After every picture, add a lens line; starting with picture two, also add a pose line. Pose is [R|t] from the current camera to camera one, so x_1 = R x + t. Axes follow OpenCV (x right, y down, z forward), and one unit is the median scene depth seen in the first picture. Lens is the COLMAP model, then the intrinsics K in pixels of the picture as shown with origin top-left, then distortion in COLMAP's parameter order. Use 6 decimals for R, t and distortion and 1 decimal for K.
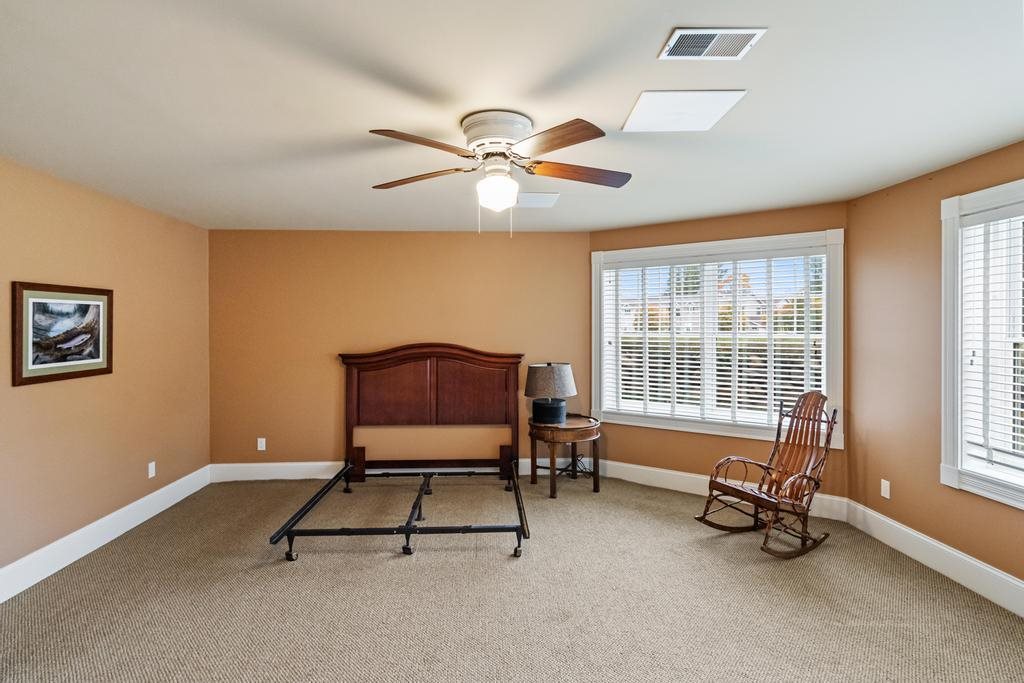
lens RADIAL K [[515.8, 0, 513.6], [0, 515.8, 345.8], [0, 0, 1]] dist [-0.000195, 0.000654]
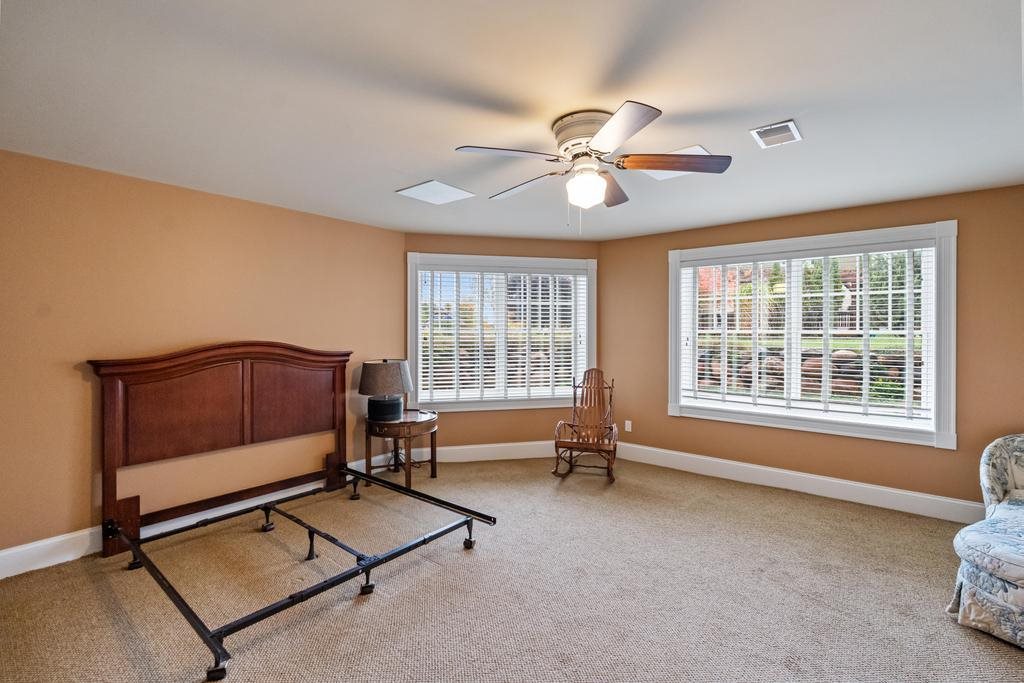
lens RADIAL K [[458.1, 0, 512.4], [0, 458.1, 342.8], [0, 0, 1]] dist [-0.008633, -0.000451]
pose [[0.668858, -0.019566, 0.743133, -0.408142], [0.023089, 0.999718, 0.005541, 0.002384], [-0.743032, 0.013452, 0.669121, 0.231473]]
